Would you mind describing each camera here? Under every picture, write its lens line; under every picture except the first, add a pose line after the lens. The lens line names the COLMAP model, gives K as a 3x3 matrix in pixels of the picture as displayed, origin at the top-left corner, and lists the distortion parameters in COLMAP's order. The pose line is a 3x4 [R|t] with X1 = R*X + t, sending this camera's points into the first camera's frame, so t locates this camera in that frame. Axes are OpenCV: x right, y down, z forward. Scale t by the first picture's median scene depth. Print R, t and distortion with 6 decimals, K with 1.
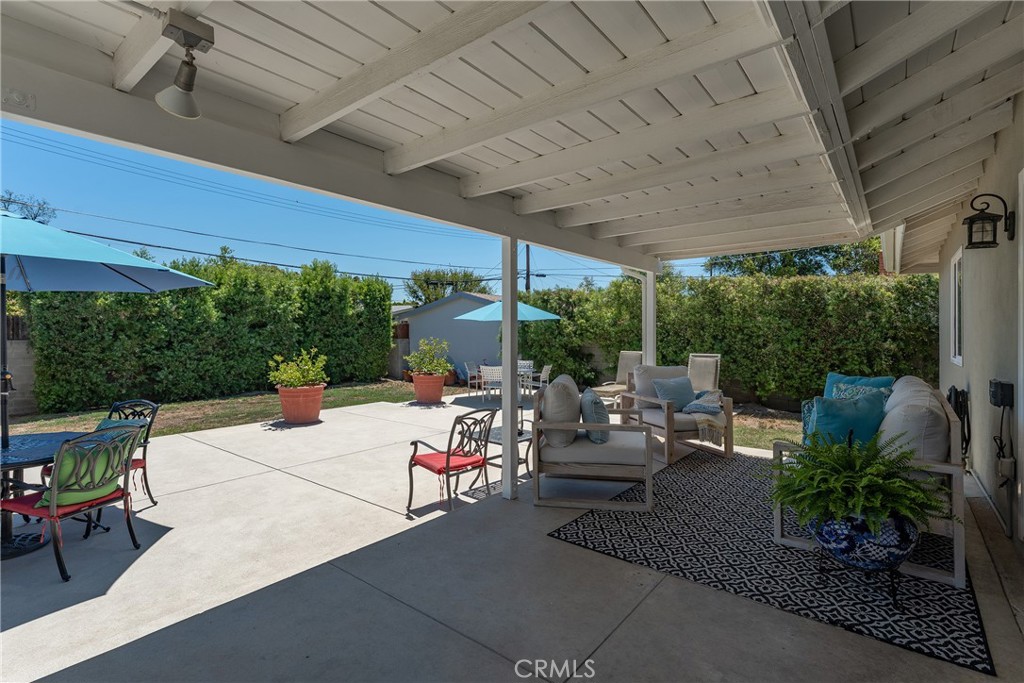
lens RADIAL K [[482.2, 0, 514.3], [0, 482.2, 341.2], [0, 0, 1]] dist [-0.000144, 0.000809]
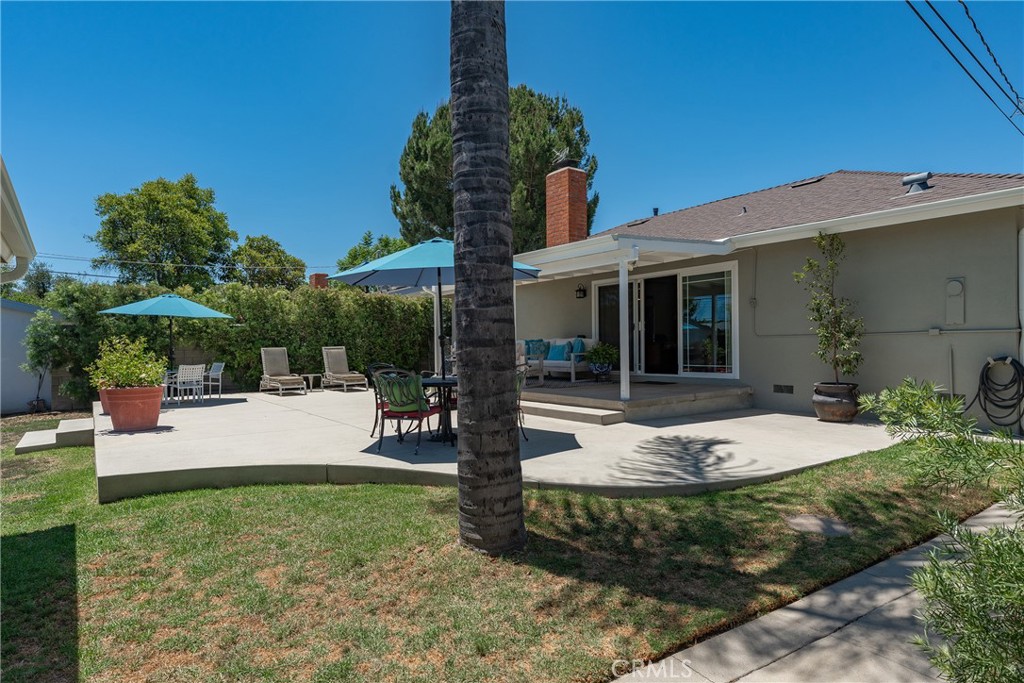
lens RADIAL K [[611.0, 0, 513.0], [0, 611.0, 337.2], [0, 0, 1]] dist [0.003269, 0.000410]
pose [[0.289357, 0.001156, 0.957221, -0.731148], [0.039577, 0.999130, -0.013170, 0.028101], [-0.956403, 0.041695, 0.289059, 0.037042]]
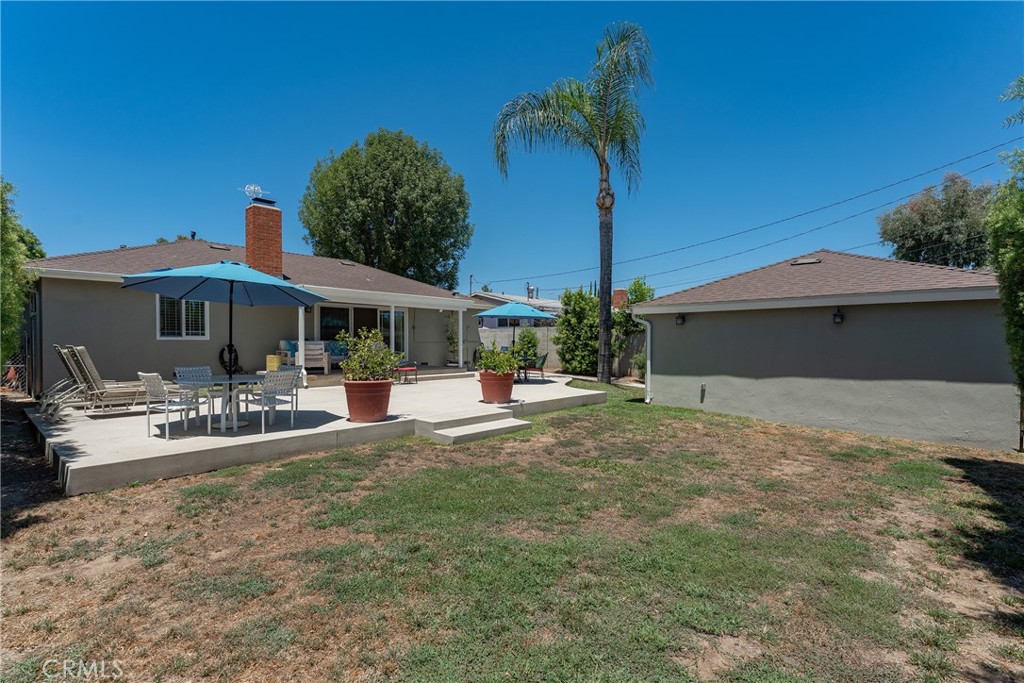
lens RADIAL K [[487.6, 0, 512.7], [0, 487.6, 346.8], [0, 0, 1]] dist [-0.000966, 0.000018]
pose [[-0.997848, -0.010005, 0.064808, -0.318552], [-0.007875, 0.999423, 0.033031, -0.004063], [-0.065101, 0.032450, -0.997351, 1.246202]]
